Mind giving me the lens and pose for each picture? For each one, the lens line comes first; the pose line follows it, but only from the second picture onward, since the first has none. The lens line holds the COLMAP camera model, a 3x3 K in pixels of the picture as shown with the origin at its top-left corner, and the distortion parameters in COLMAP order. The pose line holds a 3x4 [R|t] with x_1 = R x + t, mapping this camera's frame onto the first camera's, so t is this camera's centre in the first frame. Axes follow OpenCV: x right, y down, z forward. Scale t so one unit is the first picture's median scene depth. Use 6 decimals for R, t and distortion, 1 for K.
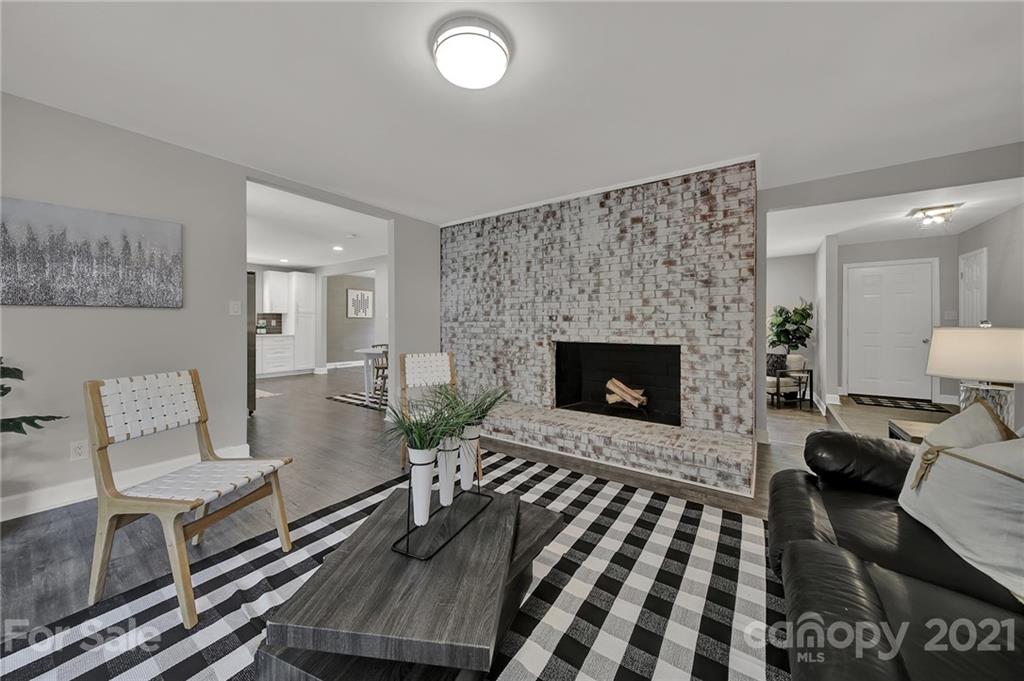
lens RADIAL K [[366.7, 0, 513.8], [0, 366.7, 334.9], [0, 0, 1]] dist [-0.000843, -0.000068]
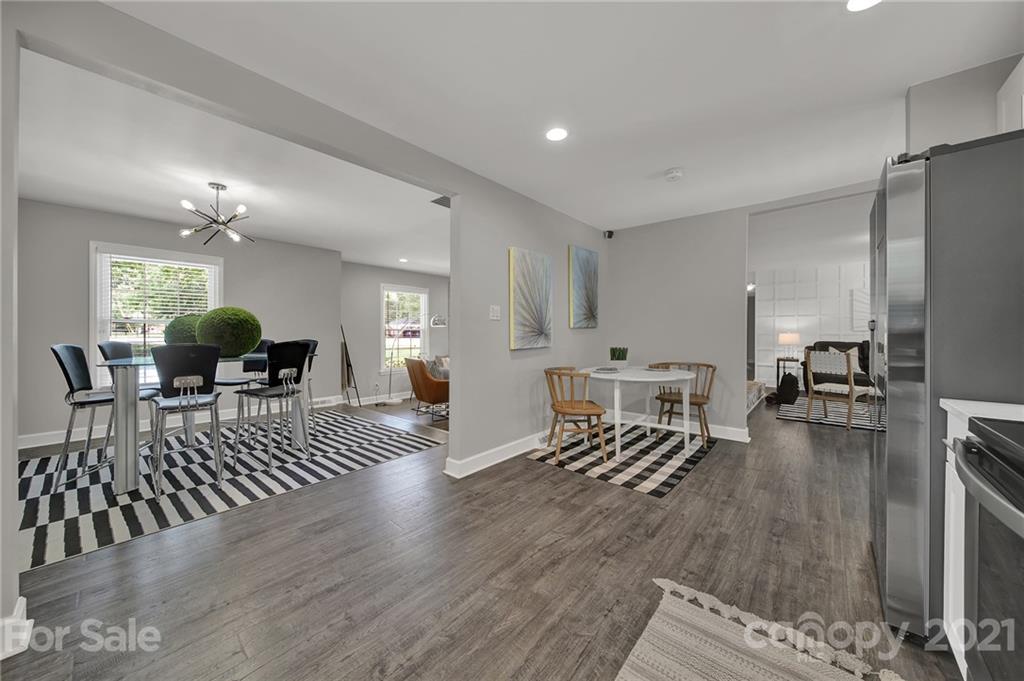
lens RADIAL K [[361.2, 0, 510.2], [0, 361.2, 332.0], [0, 0, 1]] dist [-0.001413, -0.000181]
pose [[0.105778, -0.002692, 0.994386, -0.612858], [0.022479, 0.999747, 0.000315, -0.023103], [-0.994136, 0.022320, 0.105812, 0.722289]]
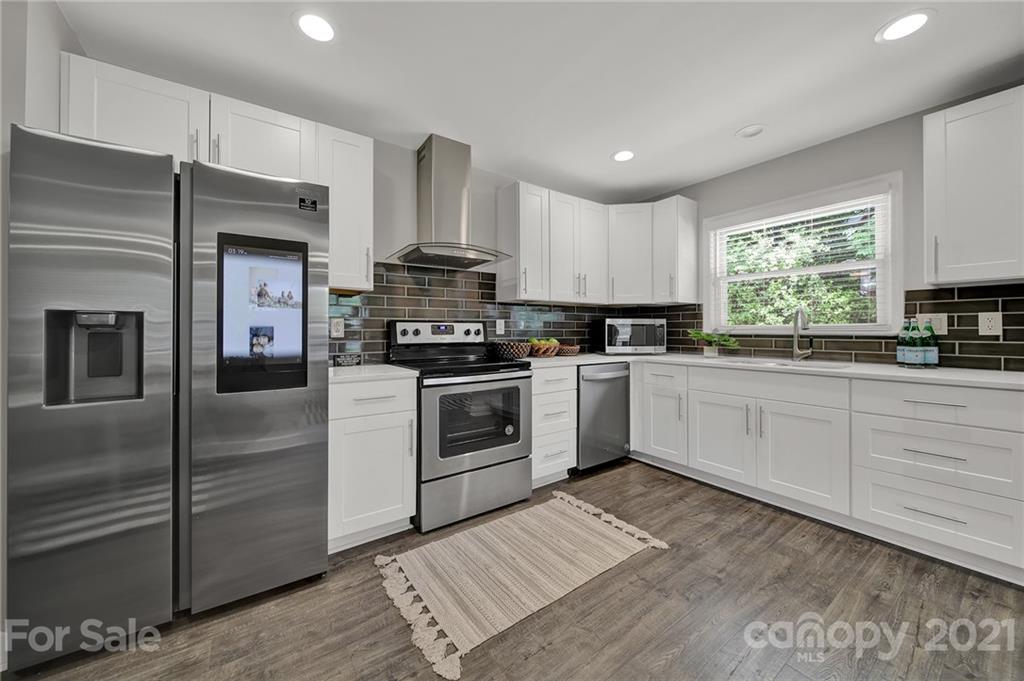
lens RADIAL K [[371.1, 0, 512.0], [0, 371.1, 330.3], [0, 0, 1]] dist [-0.000005, -0.000113]
pose [[-0.332843, -0.003237, -0.942977, -0.299715], [-0.021325, 0.999764, 0.004095, -0.021434], [0.942741, 0.021472, -0.332834, 0.732292]]
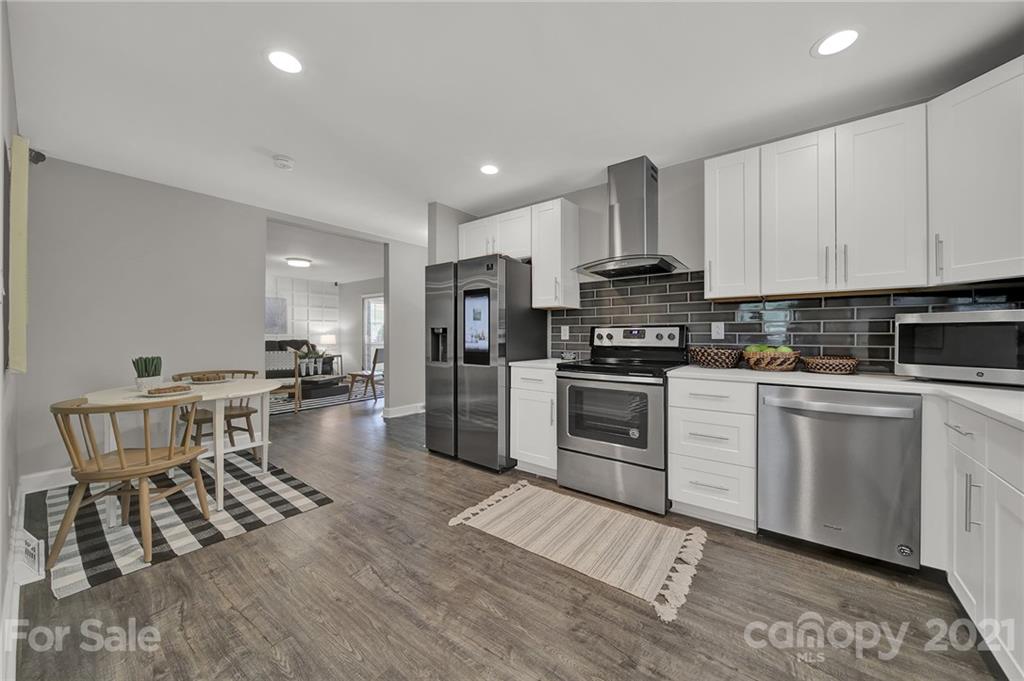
lens RADIAL K [[366.7, 0, 513.8], [0, 366.7, 334.9], [0, 0, 1]] dist [-0.000843, -0.000068]
pose [[-0.999232, -0.001196, 0.039168, -0.472877], [-0.000249, 0.999708, 0.024182, -0.026661], [-0.039185, 0.024154, -0.998940, 0.910585]]
